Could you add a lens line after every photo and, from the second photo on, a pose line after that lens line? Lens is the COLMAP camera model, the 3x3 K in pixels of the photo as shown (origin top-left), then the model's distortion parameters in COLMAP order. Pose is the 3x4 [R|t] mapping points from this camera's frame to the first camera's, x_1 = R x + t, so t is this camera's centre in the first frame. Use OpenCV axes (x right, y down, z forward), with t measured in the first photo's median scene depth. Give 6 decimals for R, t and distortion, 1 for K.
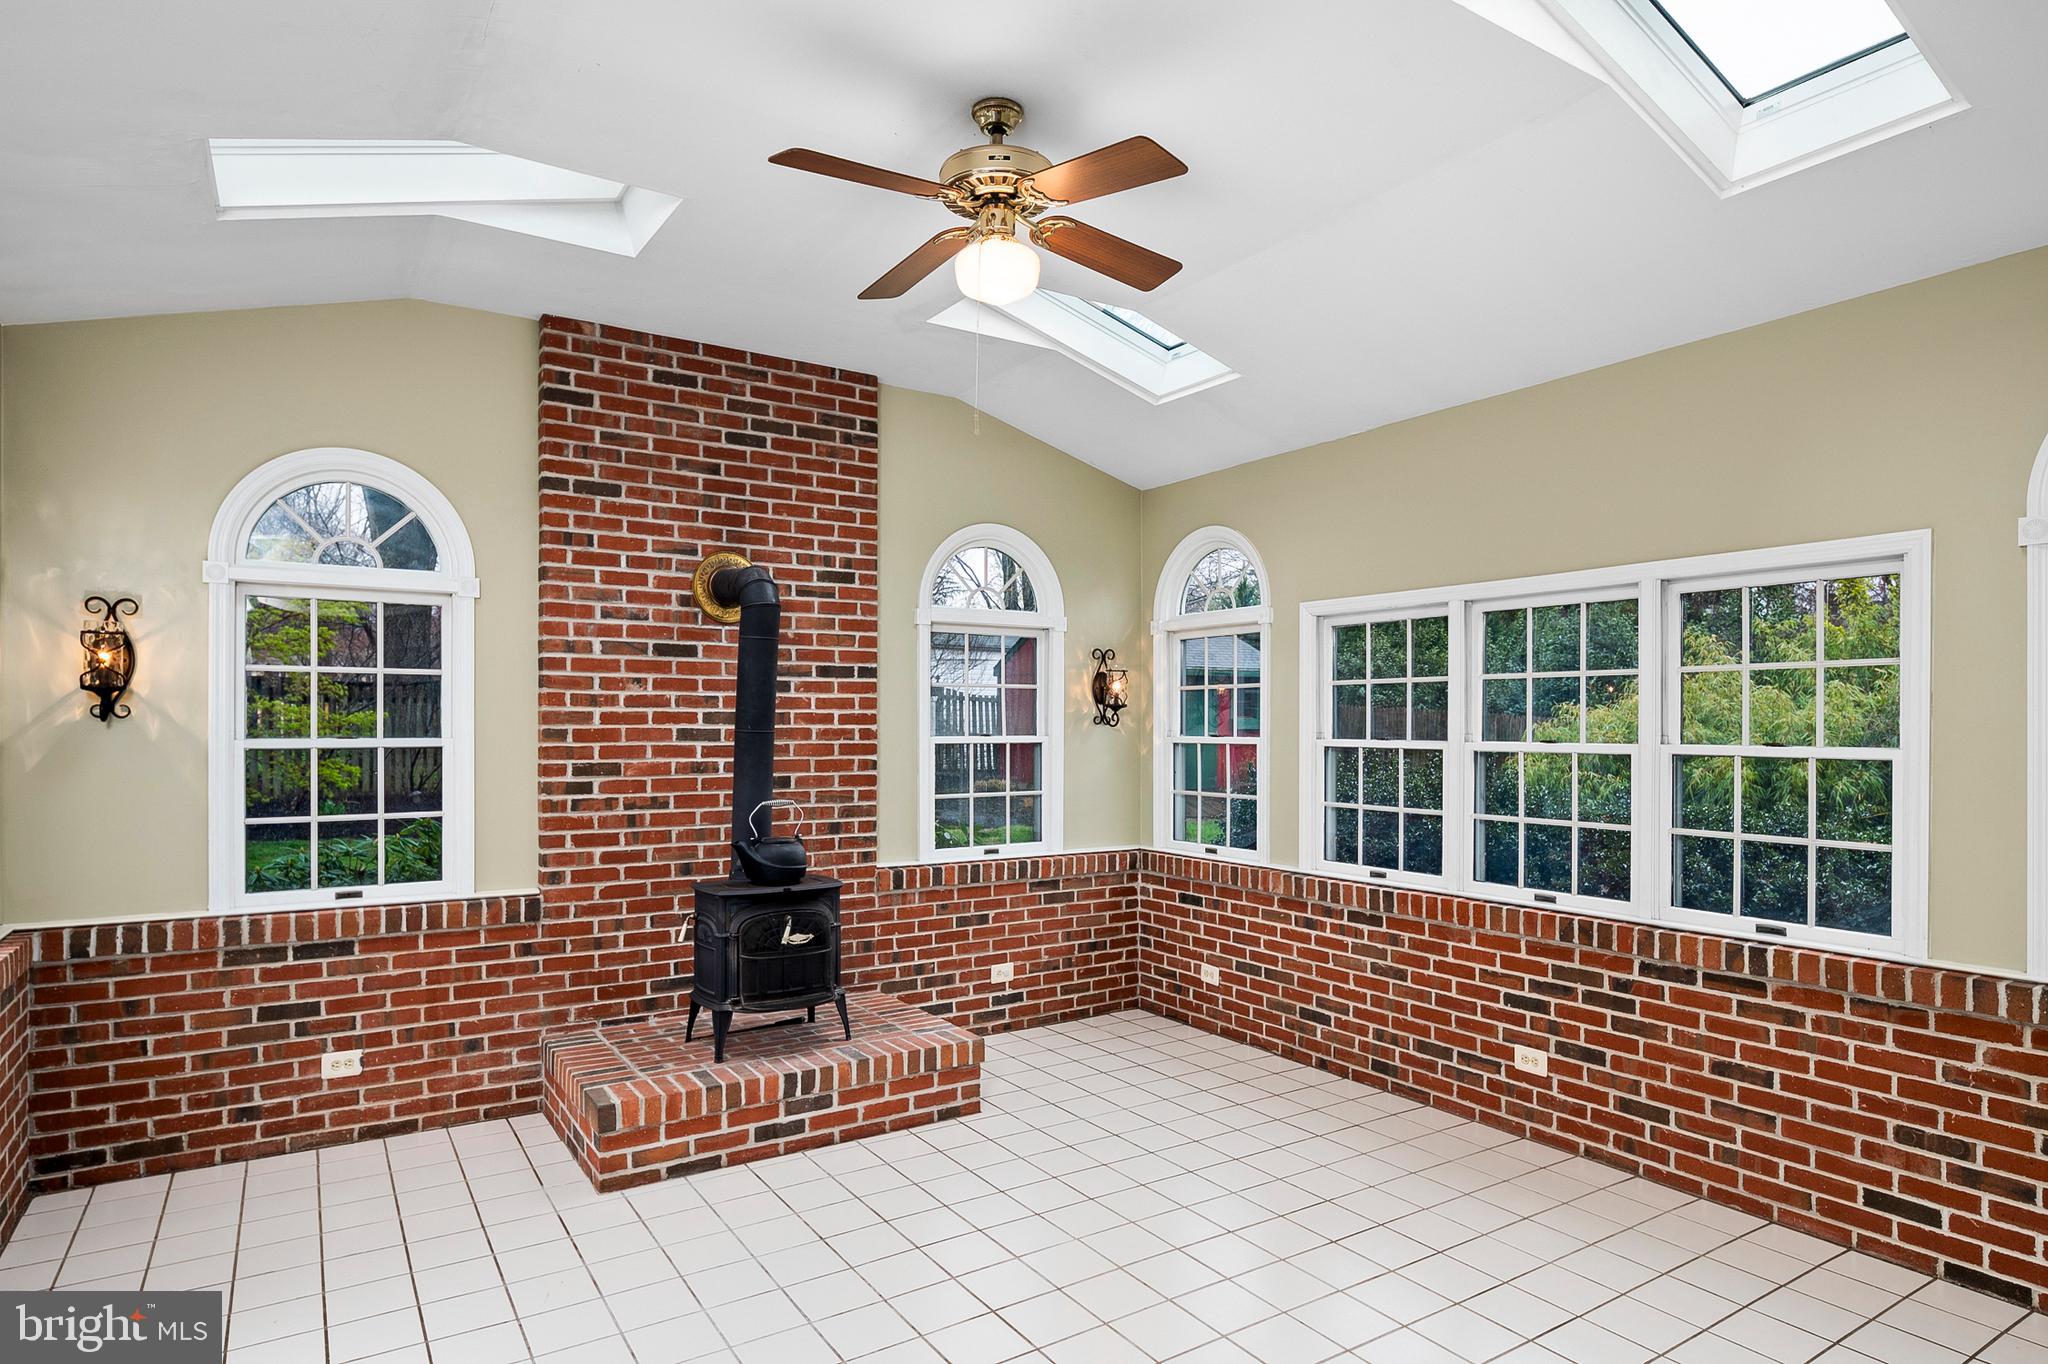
lens RADIAL K [[1120.2, 0, 1022.1], [0, 1120.2, 728.8], [0, 0, 1]] dist [-0.003173, -0.006050]
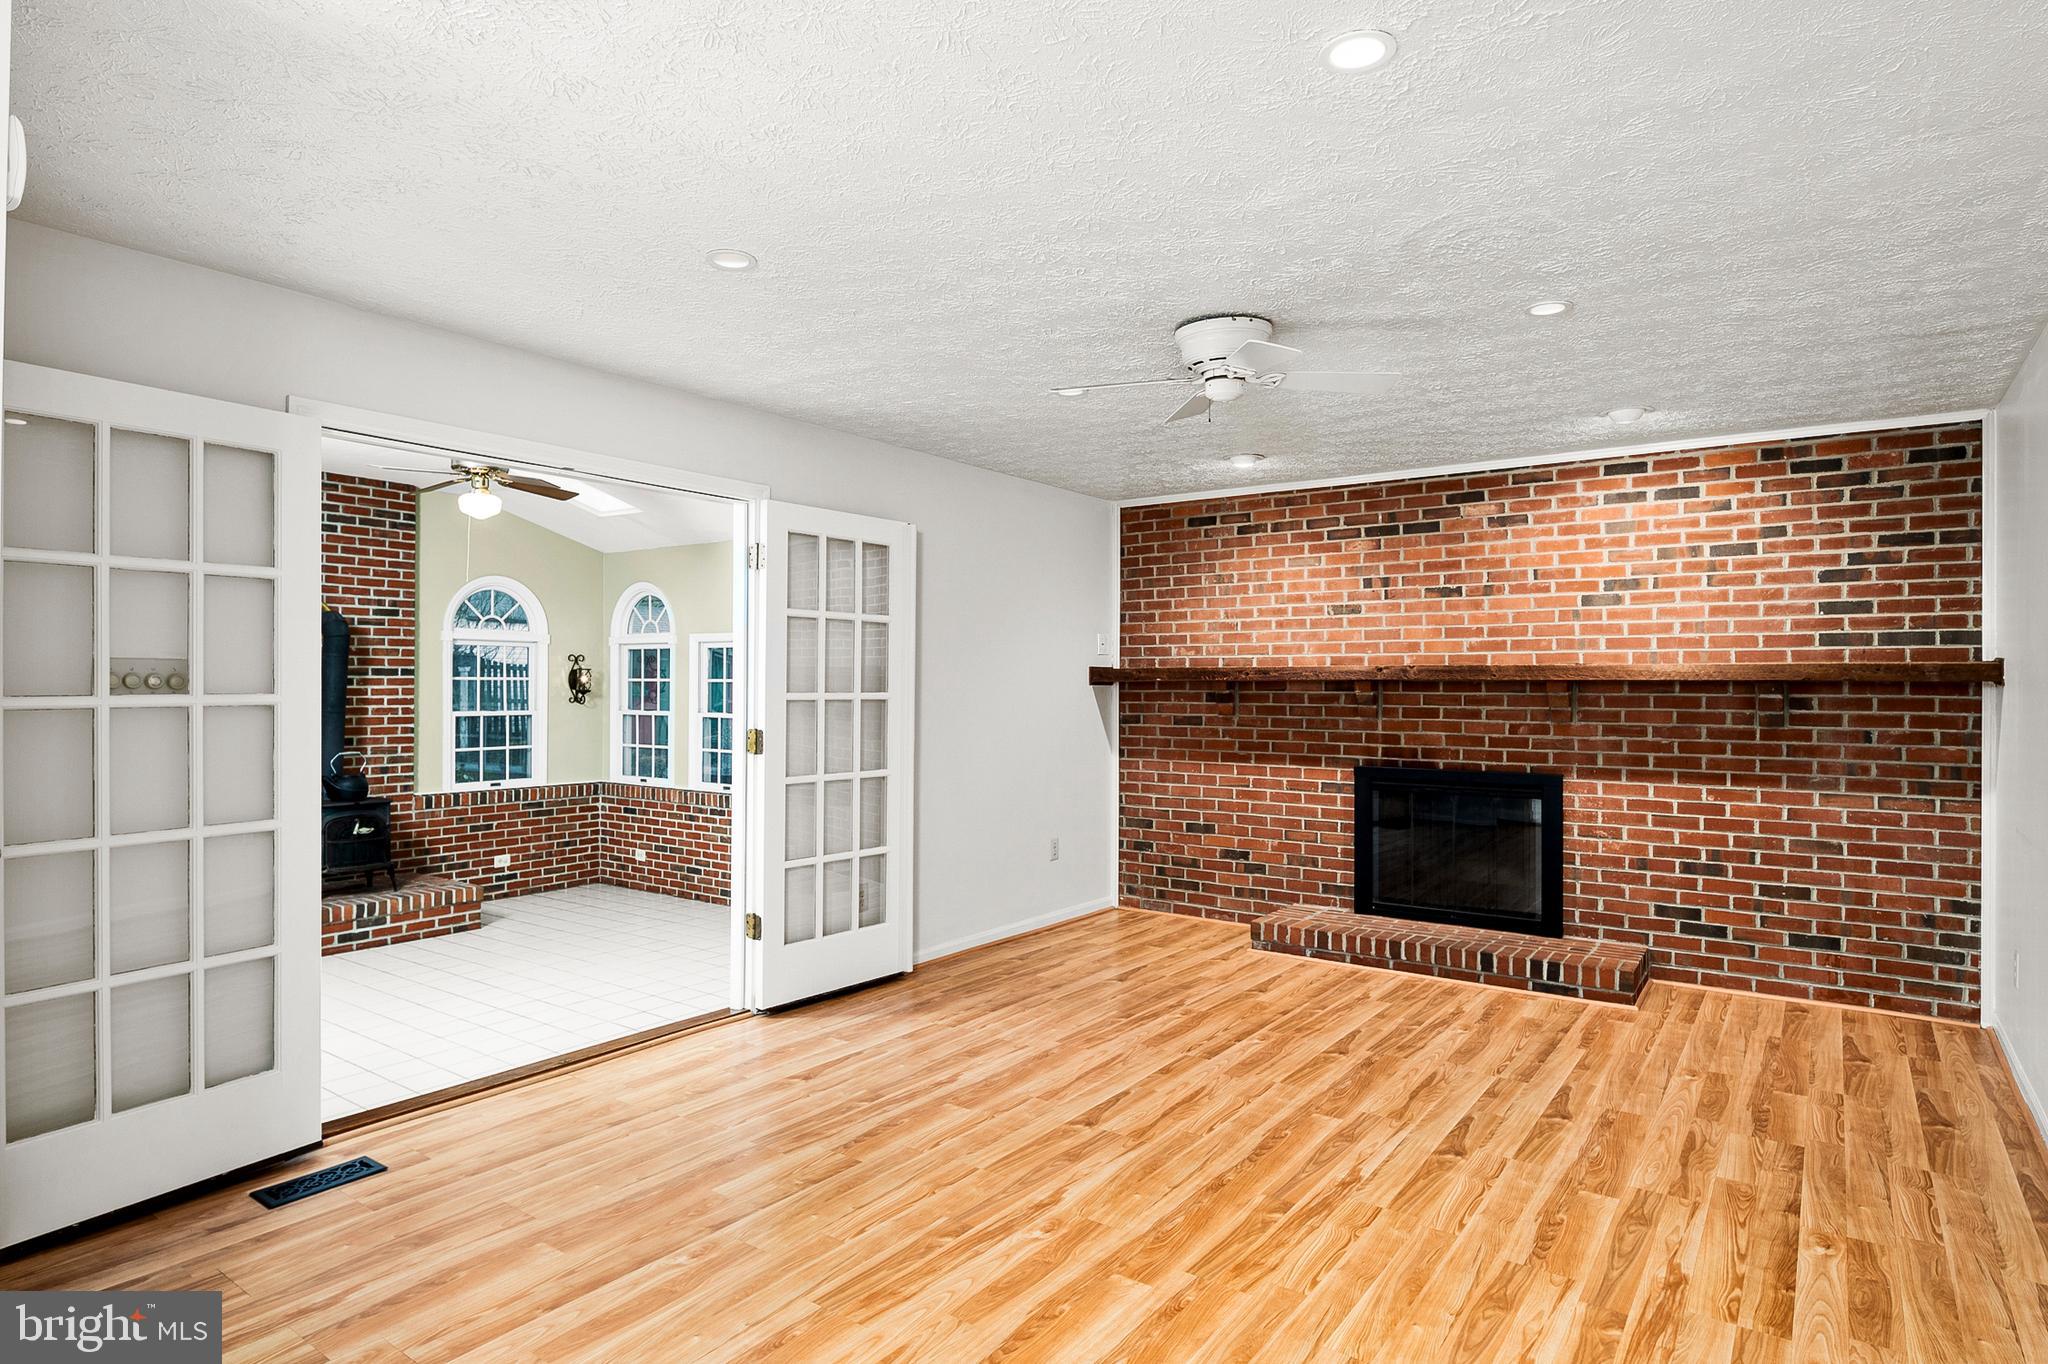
lens RADIAL K [[1120.2, 0, 1017.2], [0, 1120.2, 685.1], [0, 0, 1]] dist [-0.003173, -0.006050]
pose [[0.931810, 0.003473, 0.362930, 0.089194], [-0.002180, 0.999990, -0.003972, -0.026770], [-0.362940, 0.002910, 0.931808, -0.771111]]
